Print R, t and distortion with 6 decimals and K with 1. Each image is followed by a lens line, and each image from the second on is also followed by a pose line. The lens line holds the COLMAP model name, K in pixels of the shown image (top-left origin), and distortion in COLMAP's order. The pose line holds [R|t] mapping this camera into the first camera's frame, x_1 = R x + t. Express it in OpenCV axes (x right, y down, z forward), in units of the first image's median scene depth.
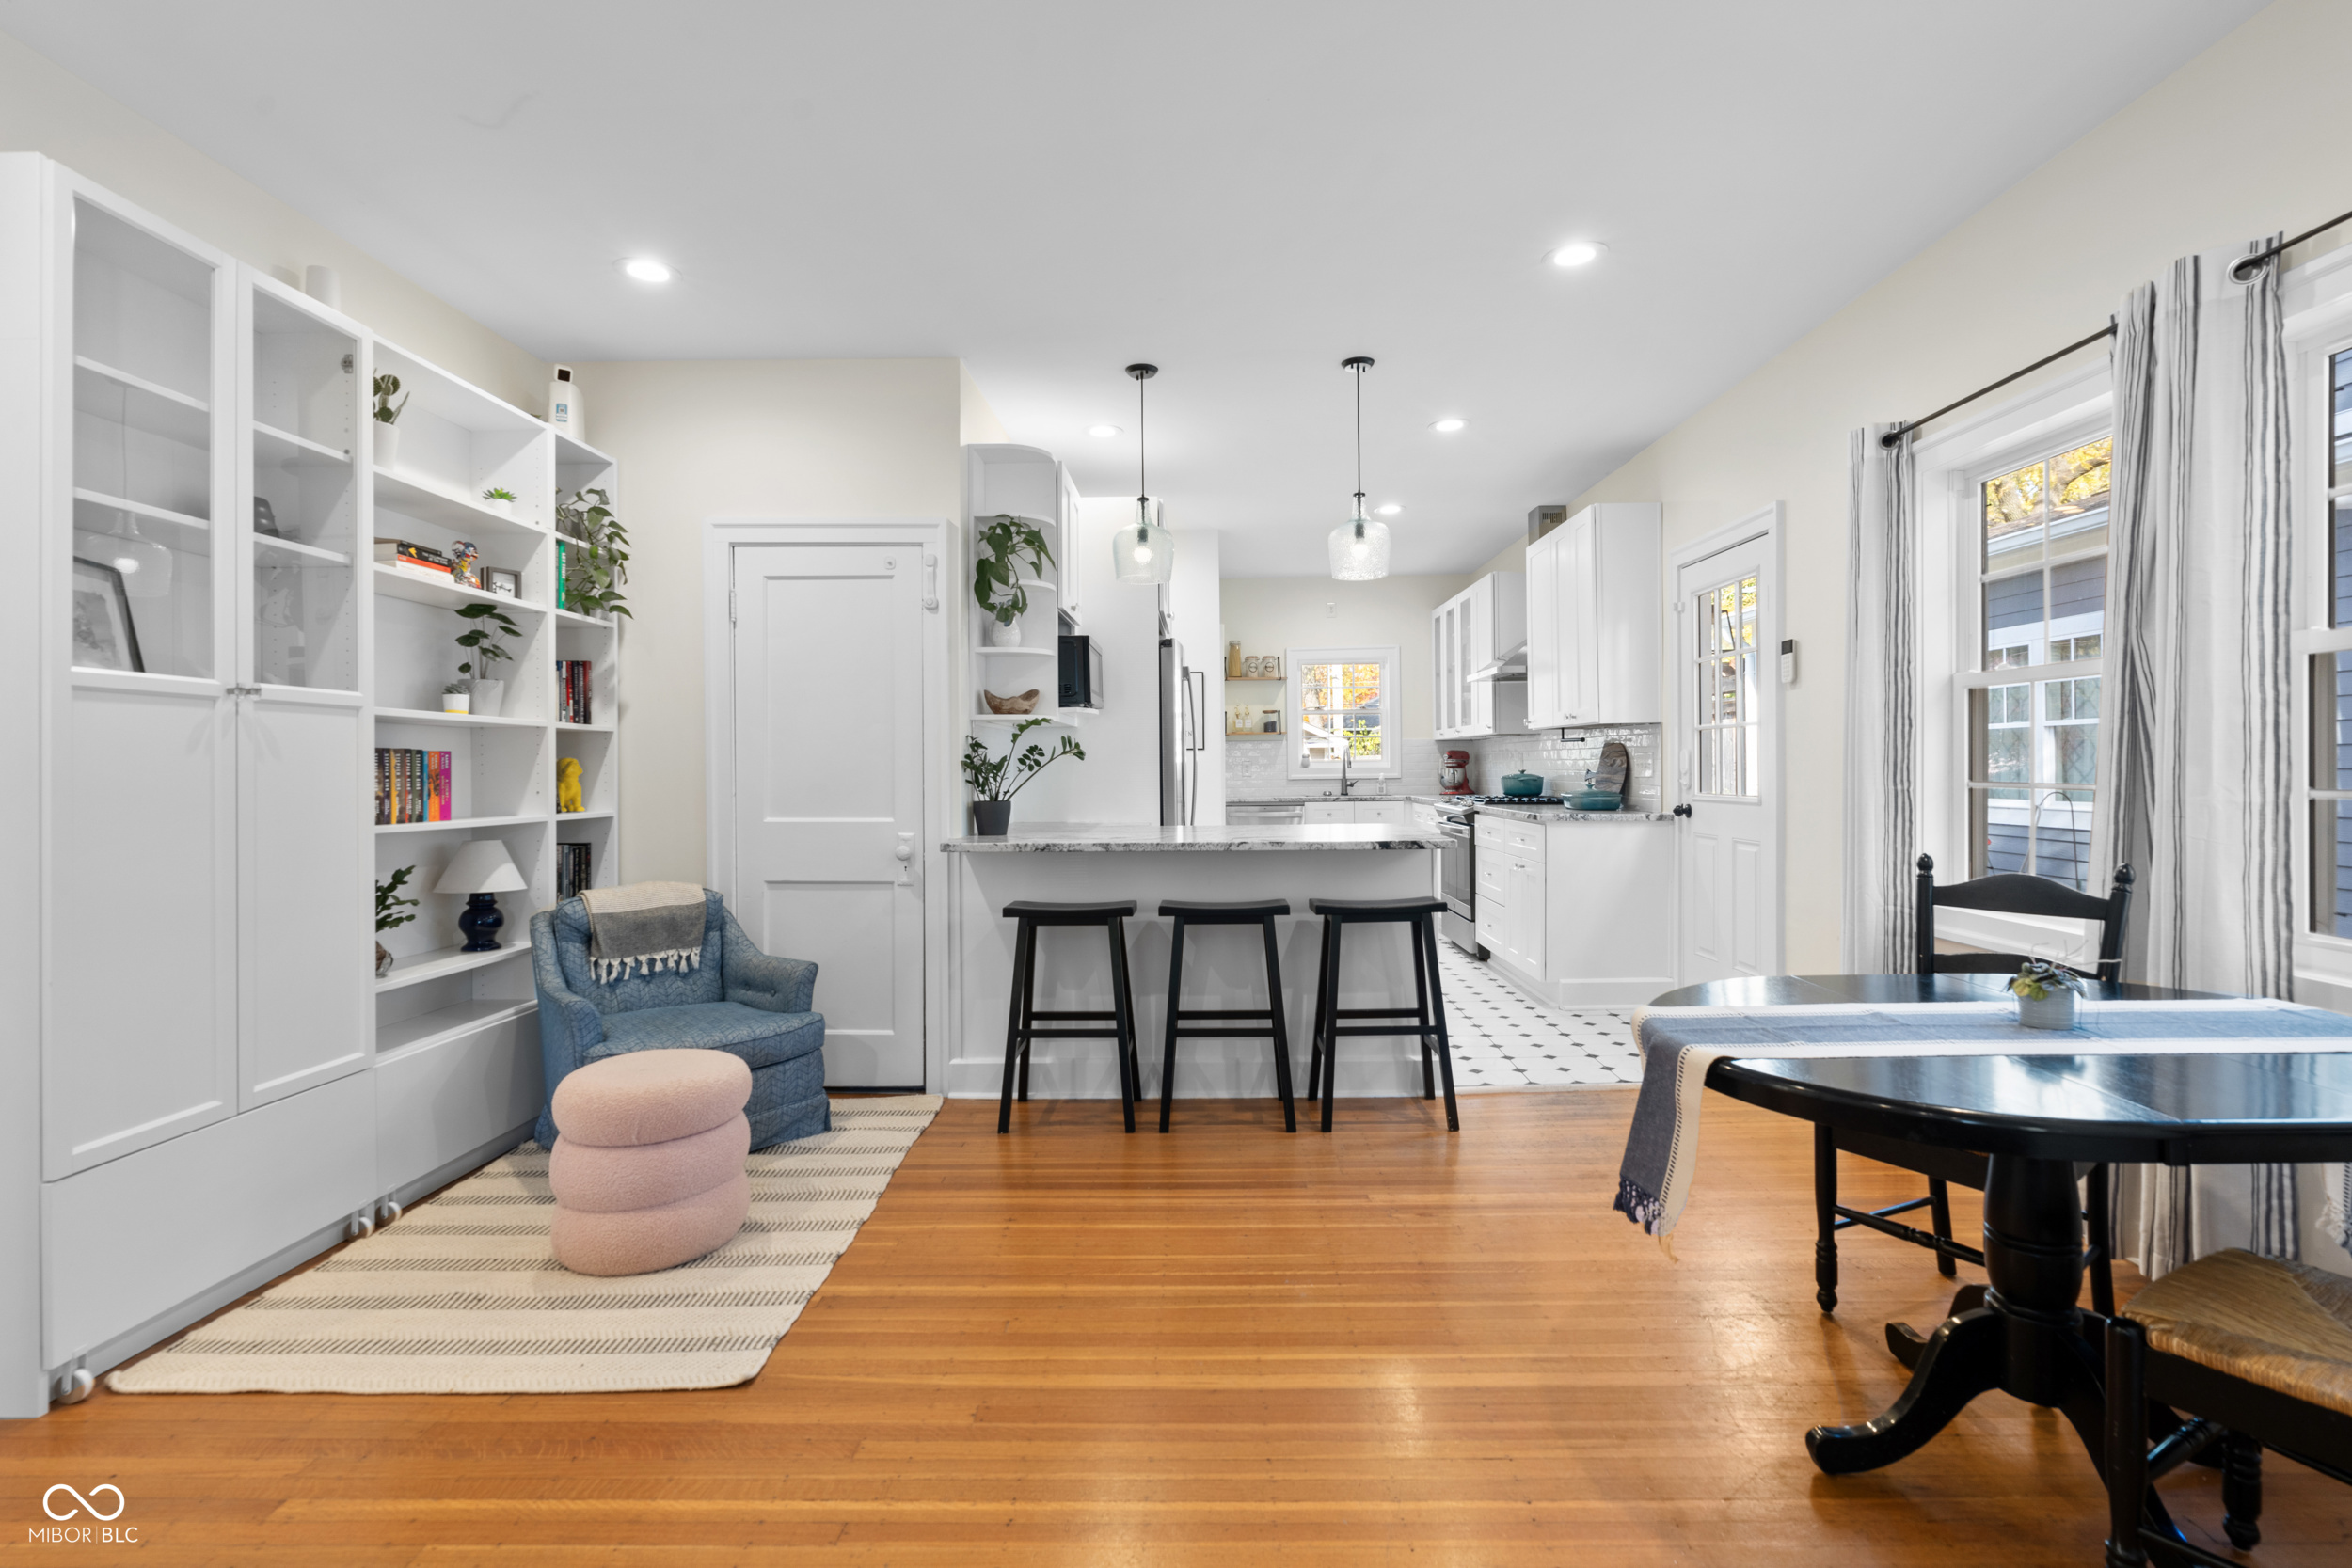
lens RADIAL K [[1091.9, 0, 1190.3], [0, 1091.9, 765.0], [0, 0, 1]] dist [-0.003224, 0.000195]
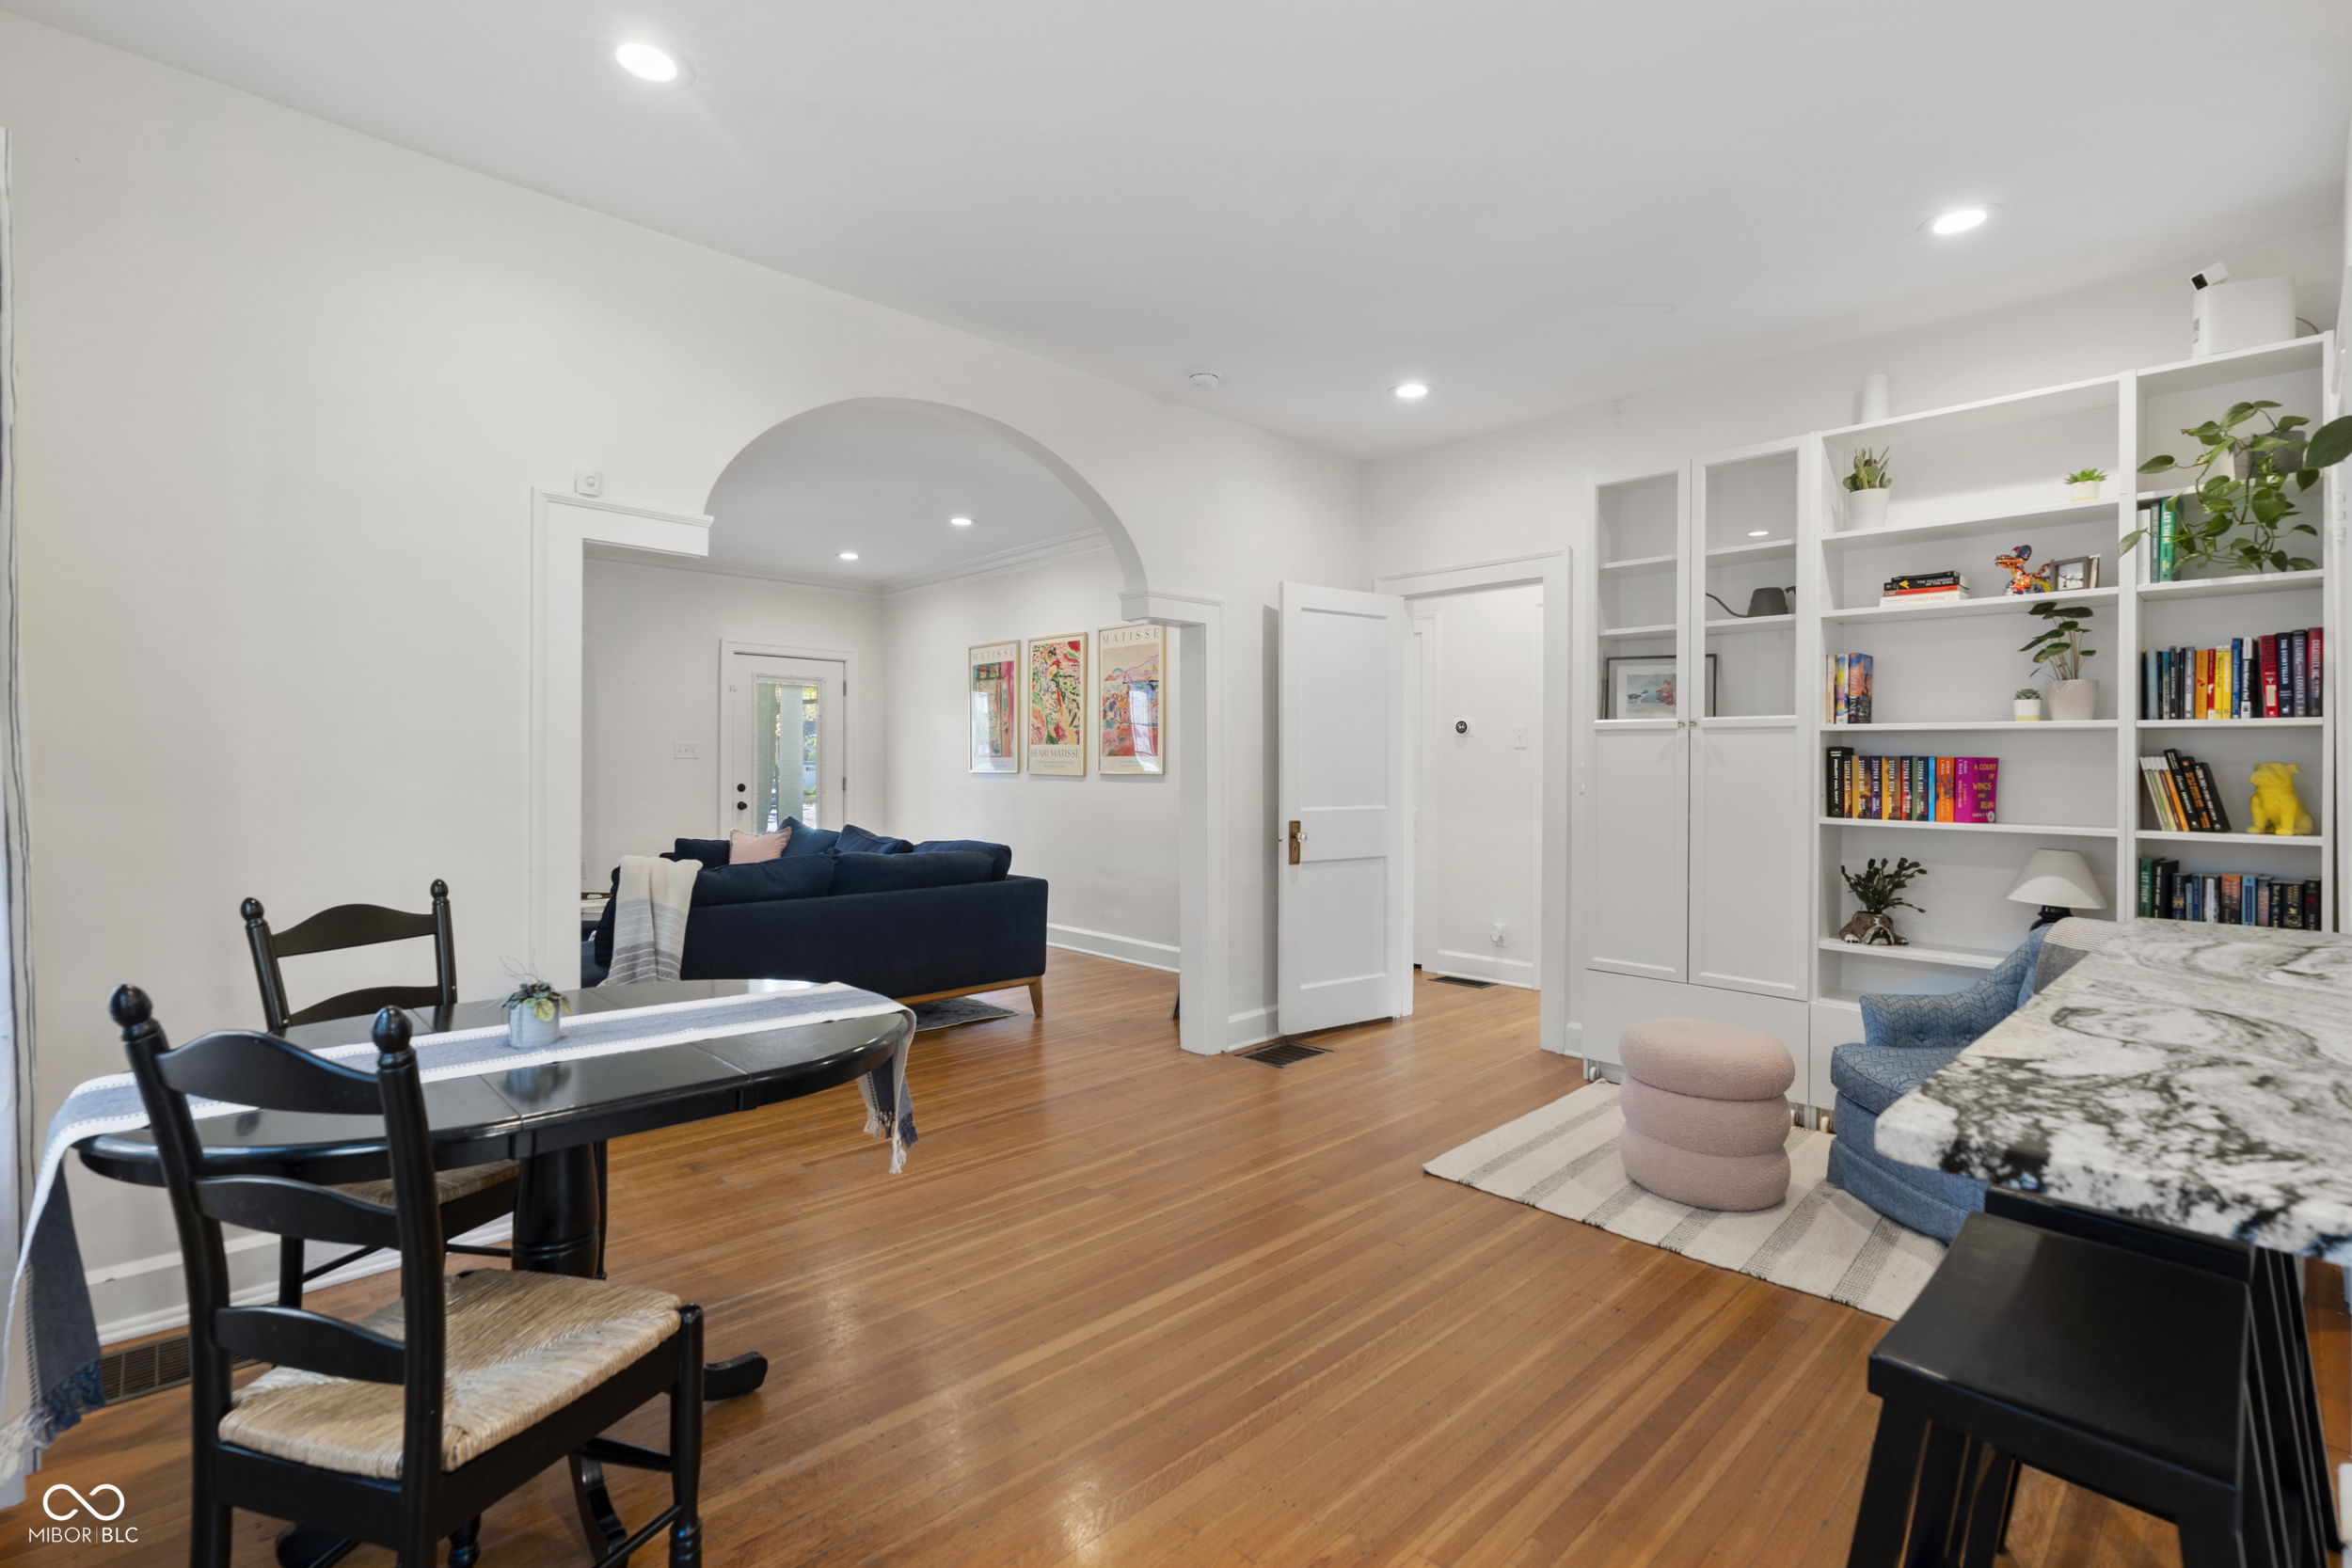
lens RADIAL K [[1057.0, 0, 1178.9], [0, 1057.0, 775.3], [0, 0, 1]] dist [-0.001388, 0.000530]
pose [[-0.716996, 0.012398, -0.696967, 0.455580], [0.002739, 0.999884, 0.014968, -0.009869], [0.697072, 0.008823, -0.716947, 0.941624]]
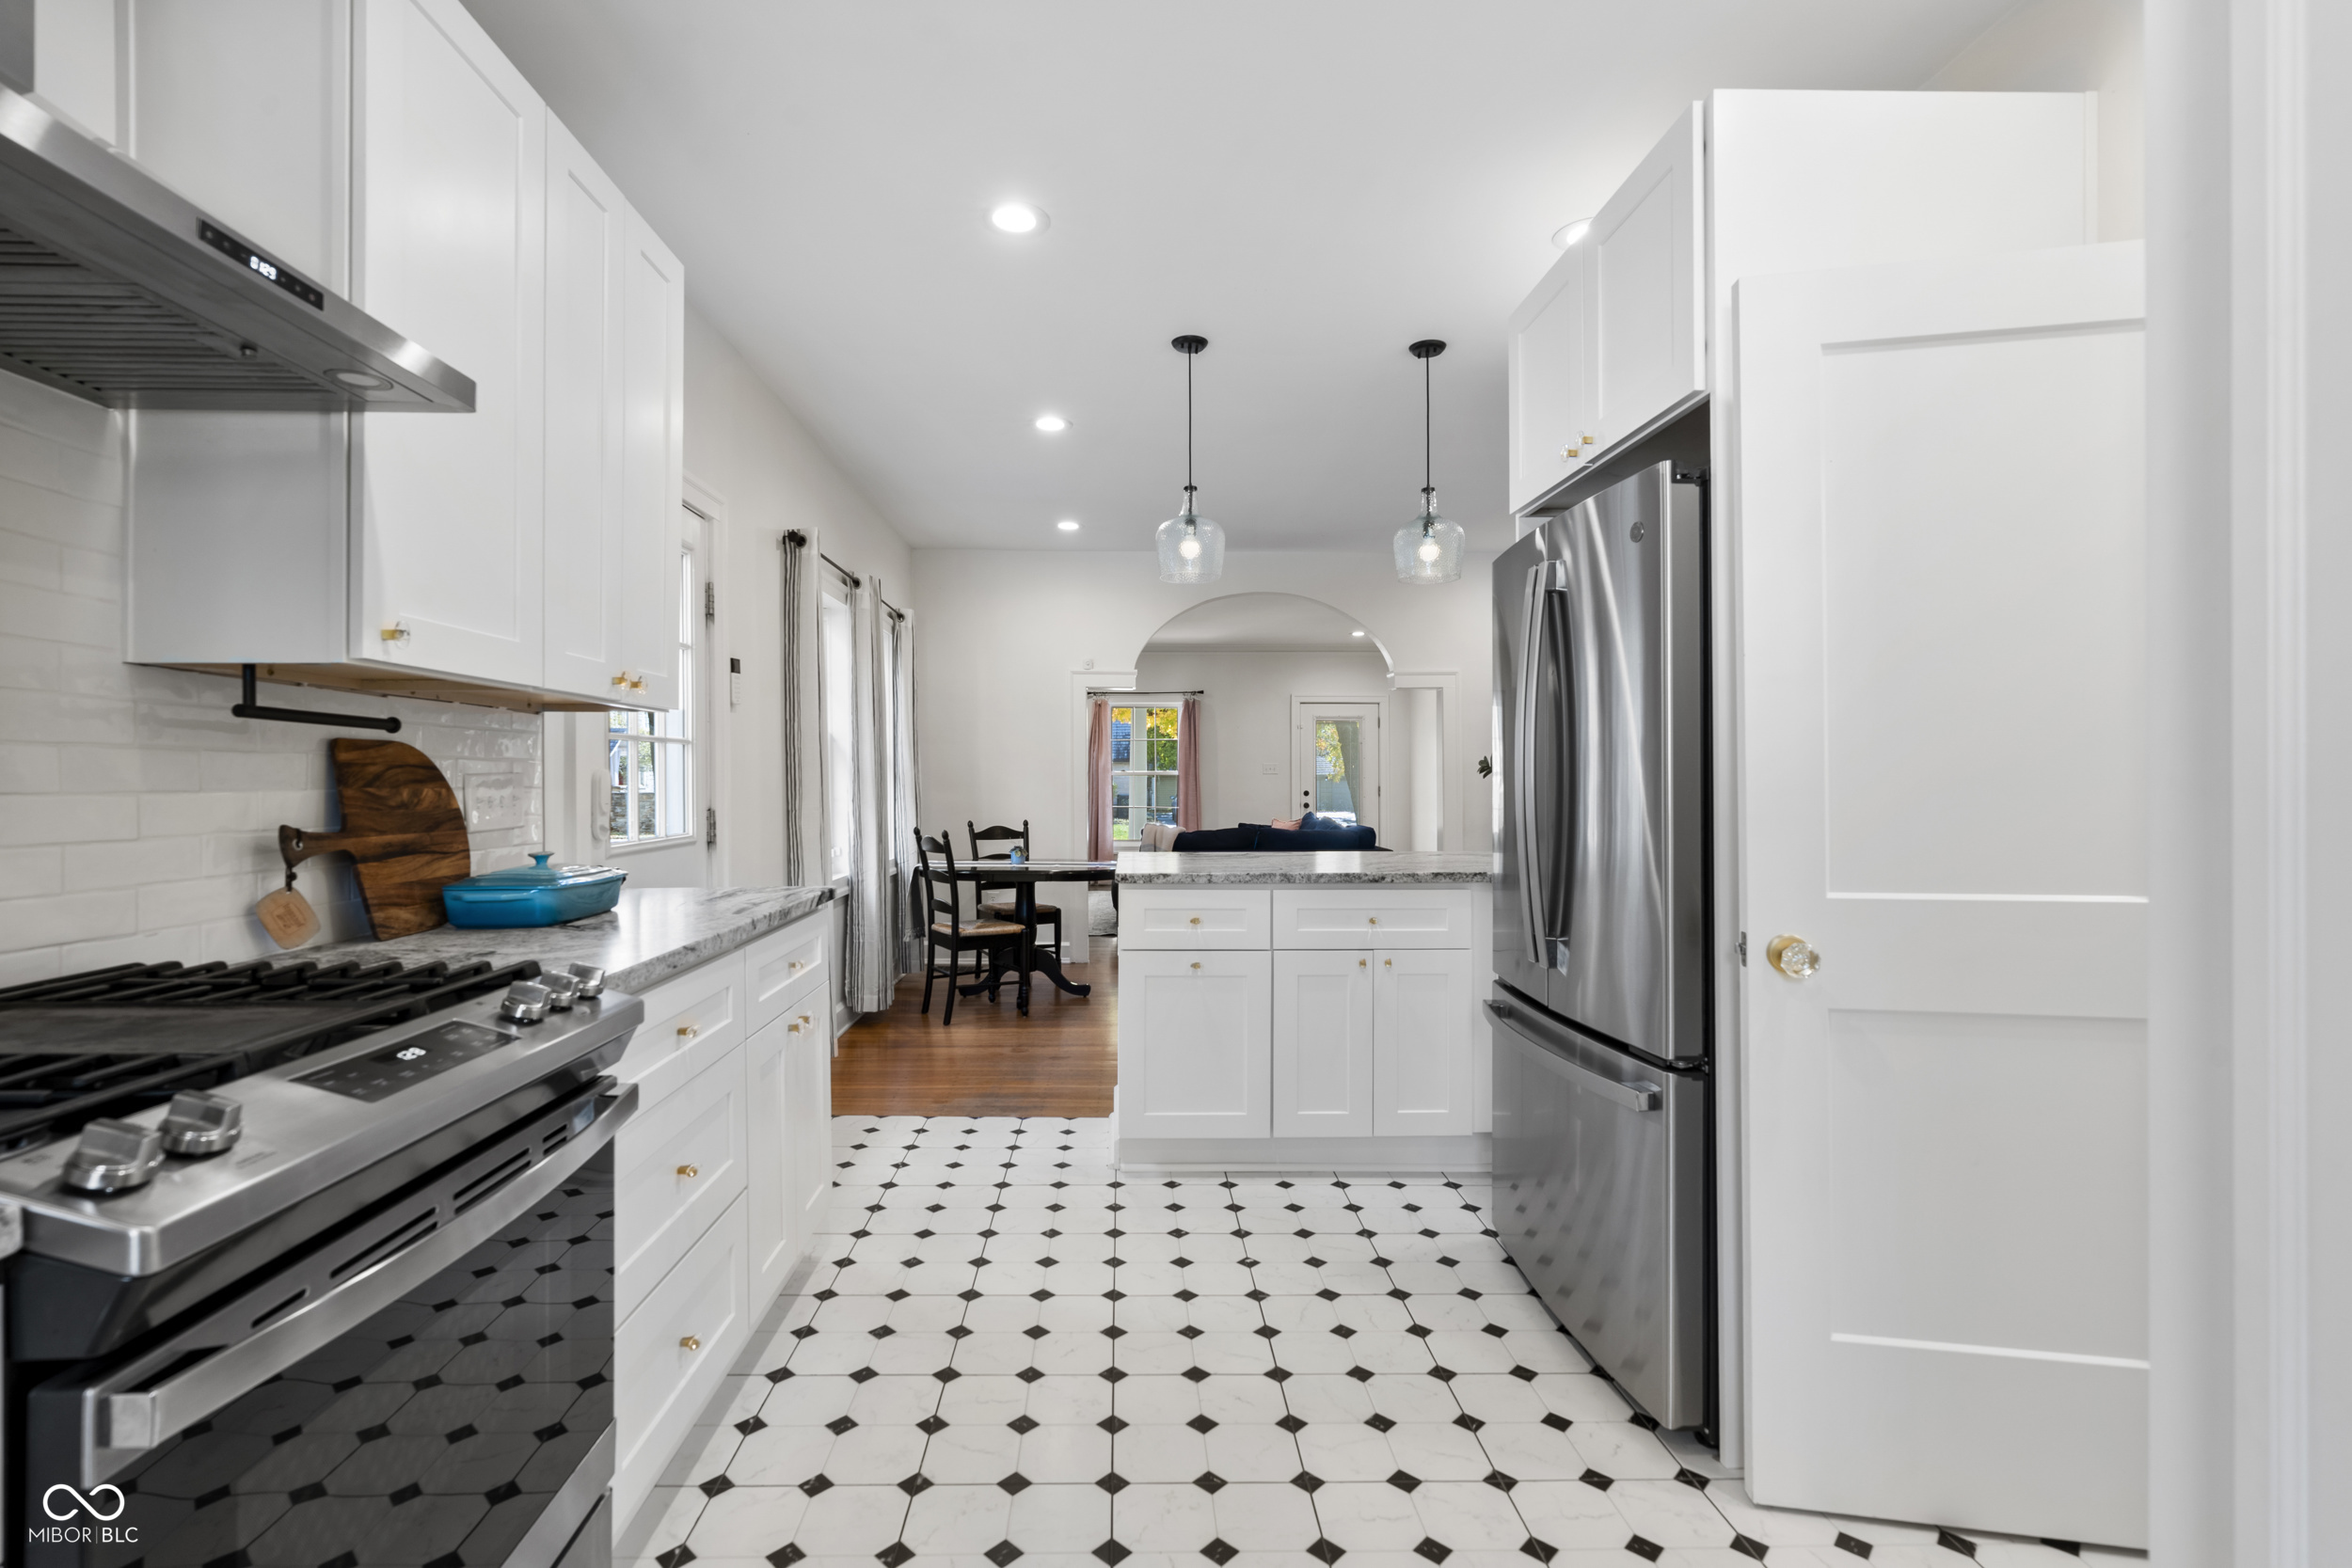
lens RADIAL K [[1067.6, 0, 1185.6], [0, 1067.6, 791.3], [0, 0, 1]] dist [0.000955, -0.000064]
pose [[-0.997098, 0.014308, -0.074769, 0.223525], [0.013376, 0.999827, 0.012959, -0.007642], [0.074941, 0.011921, -0.997117, 1.900014]]
